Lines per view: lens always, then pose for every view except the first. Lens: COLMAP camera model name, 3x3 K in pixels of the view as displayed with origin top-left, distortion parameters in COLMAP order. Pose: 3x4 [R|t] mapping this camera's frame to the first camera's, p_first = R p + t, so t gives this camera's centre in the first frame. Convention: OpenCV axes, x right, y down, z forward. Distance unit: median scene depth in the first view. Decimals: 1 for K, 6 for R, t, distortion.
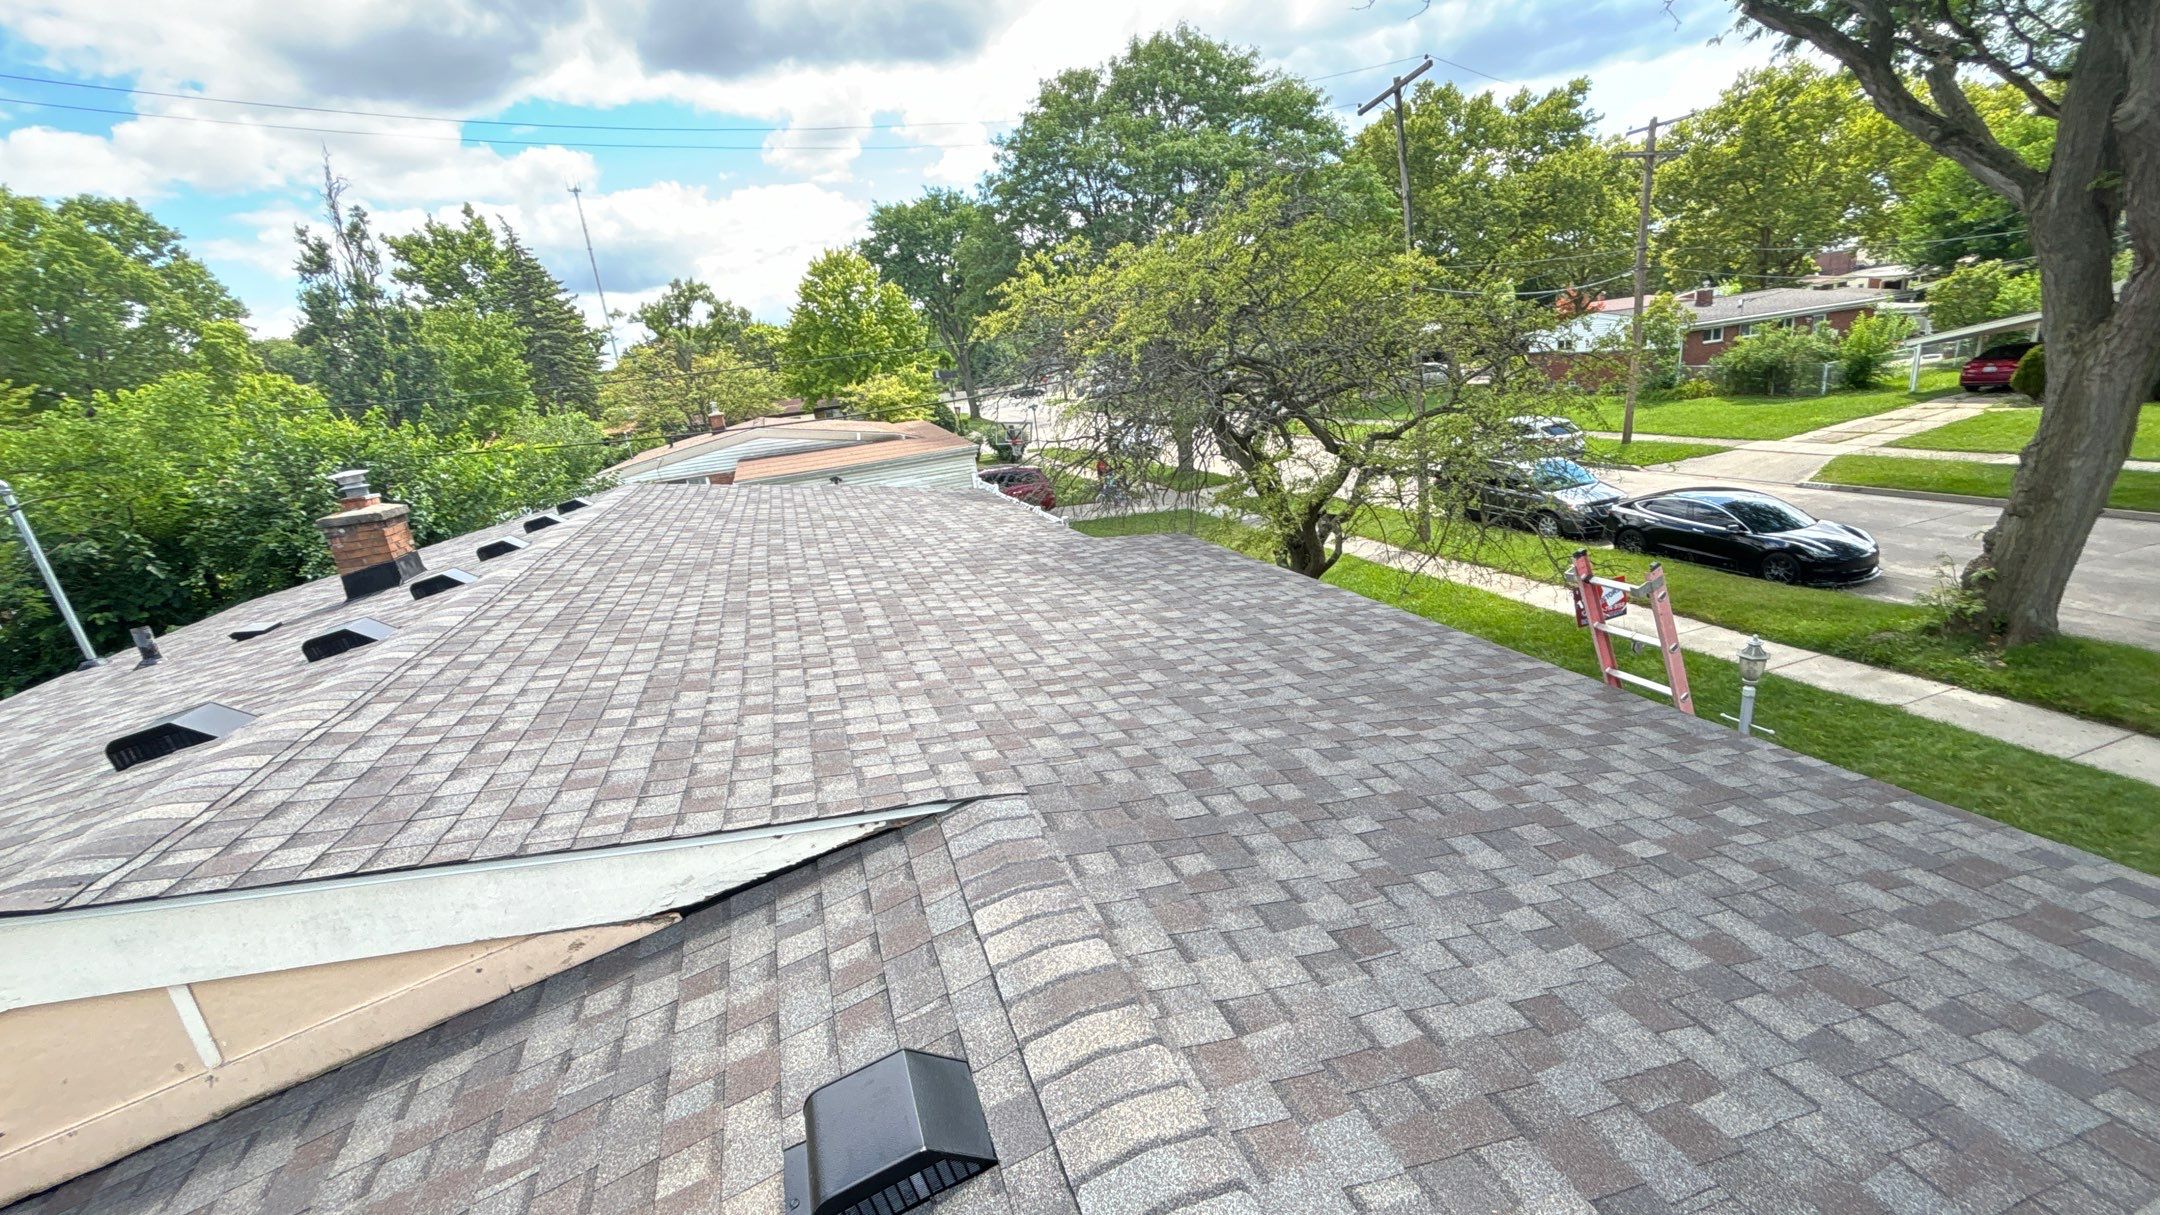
lens RADIAL K [[876.7, 0, 1077.1], [0, 876.7, 602.9], [0, 0, 1]] dist [0.001378, 0.001392]
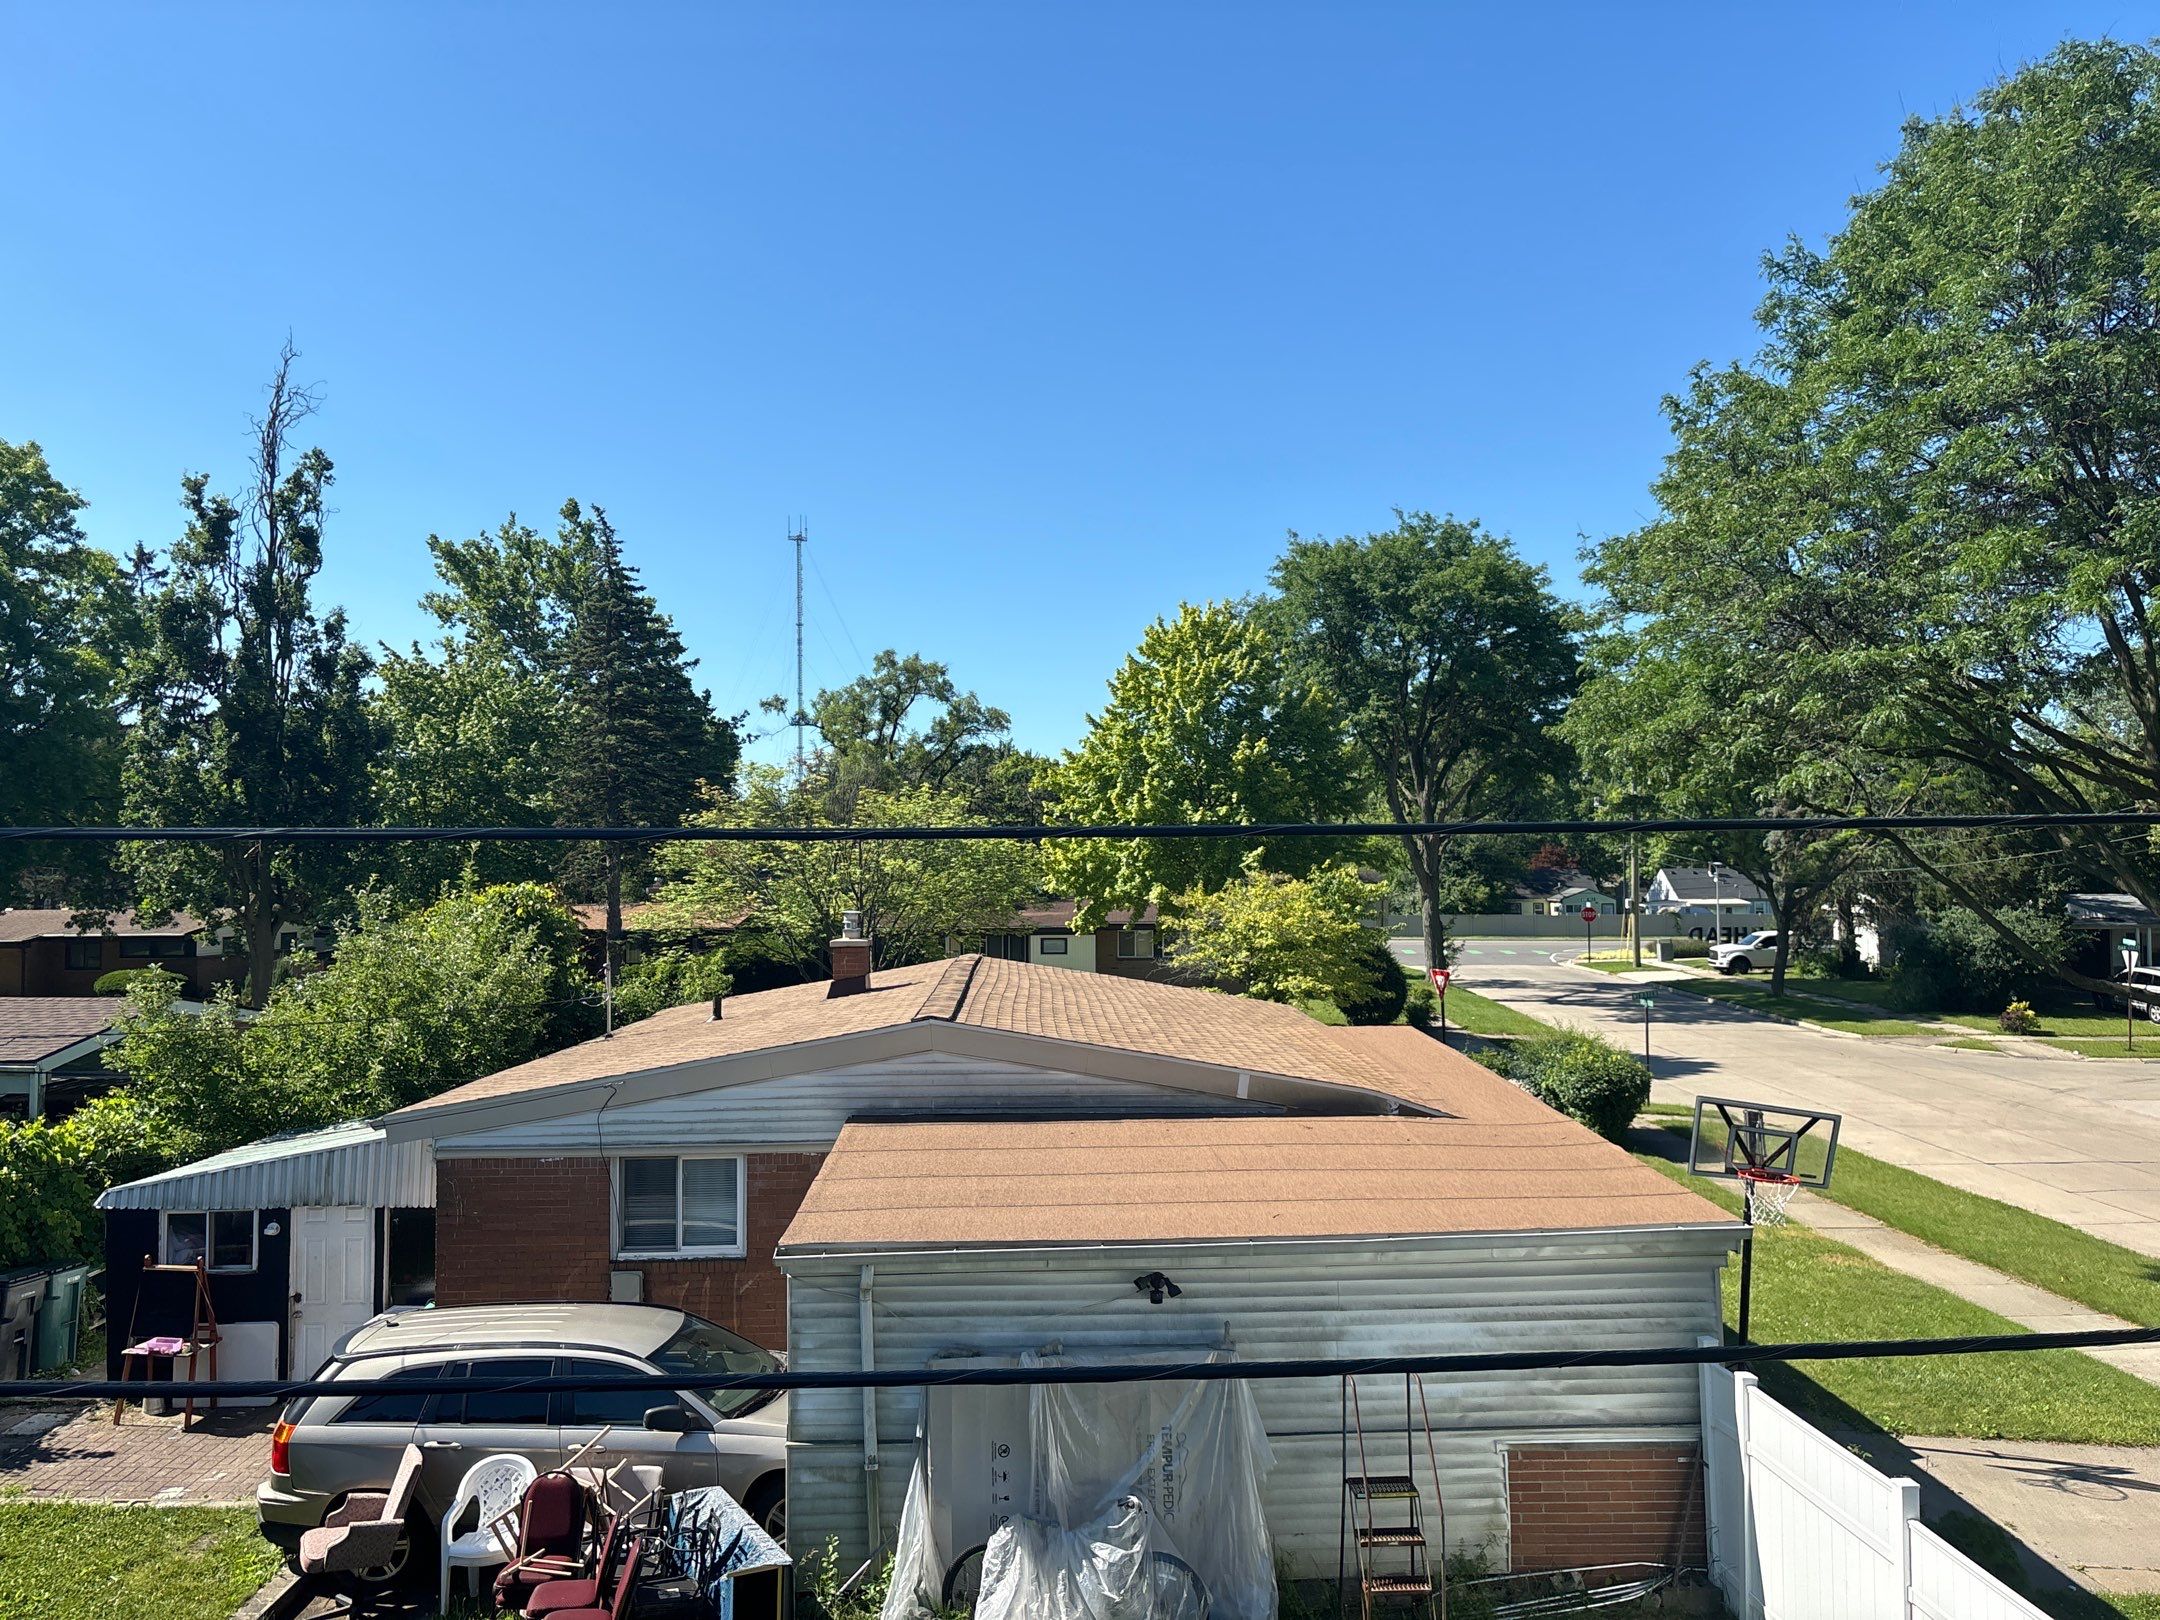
lens RADIAL K [[1679.2, 0, 1083.0], [0, 1679.2, 808.7], [0, 0, 1]] dist [0.005281, -0.022912]
pose [[0.950356, 0.099262, -0.294908, -0.064686], [-0.180801, 0.947503, -0.263722, -0.056063], [0.253249, 0.303949, 0.918412, 0.200979]]
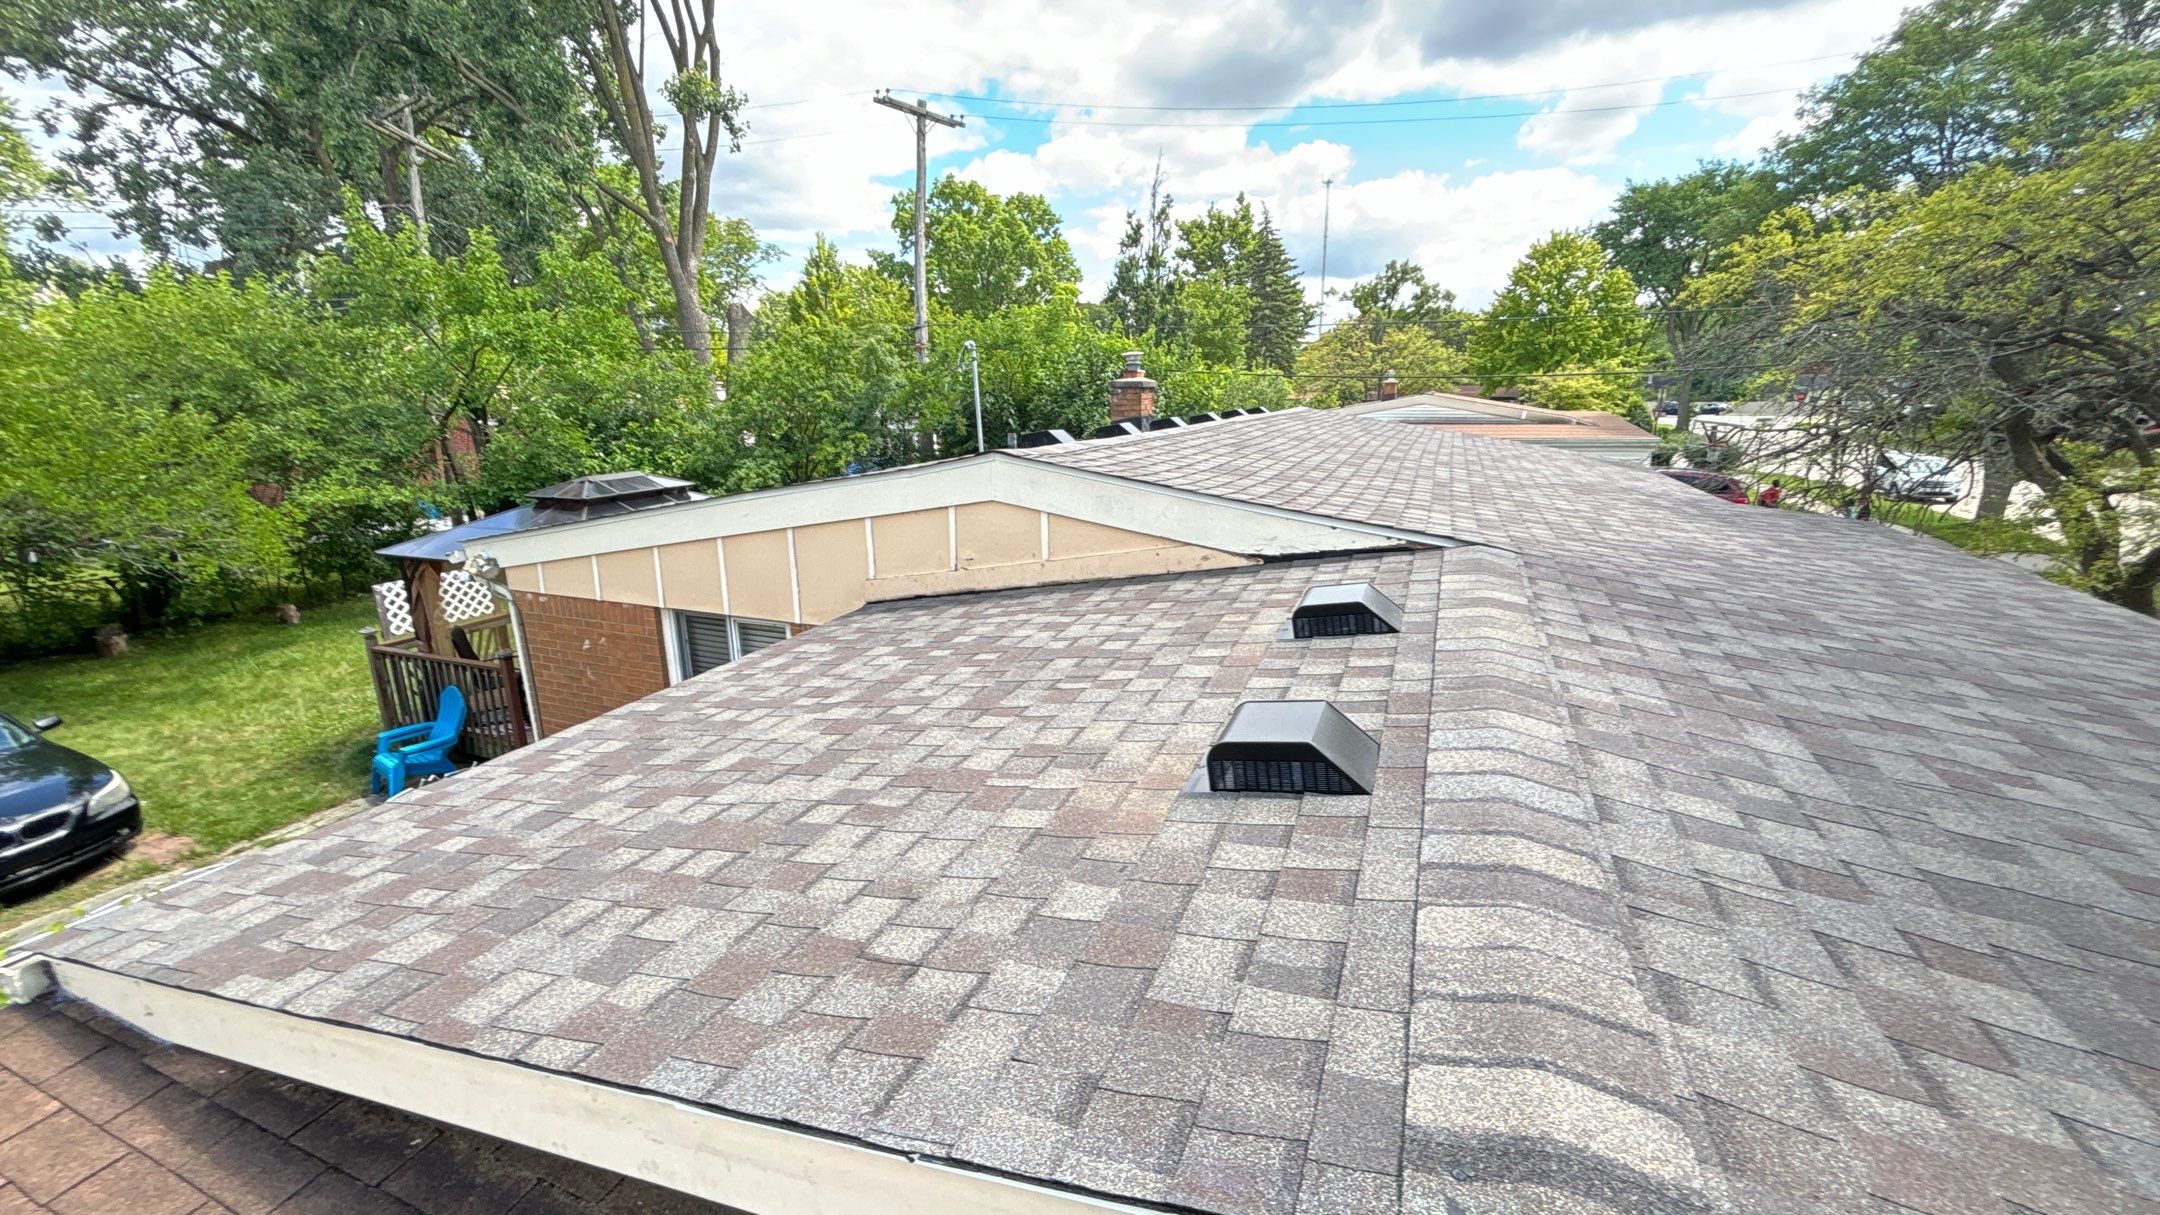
lens RADIAL K [[876.7, 0, 1084.3], [0, 876.7, 602.2], [0, 0, 1]] dist [0.001378, 0.001392]
pose [[0.749295, 0.259666, -0.609205, 0.015588], [-0.253753, 0.962286, 0.098058, 0.018696], [0.611692, 0.081113, 0.786927, -0.023694]]
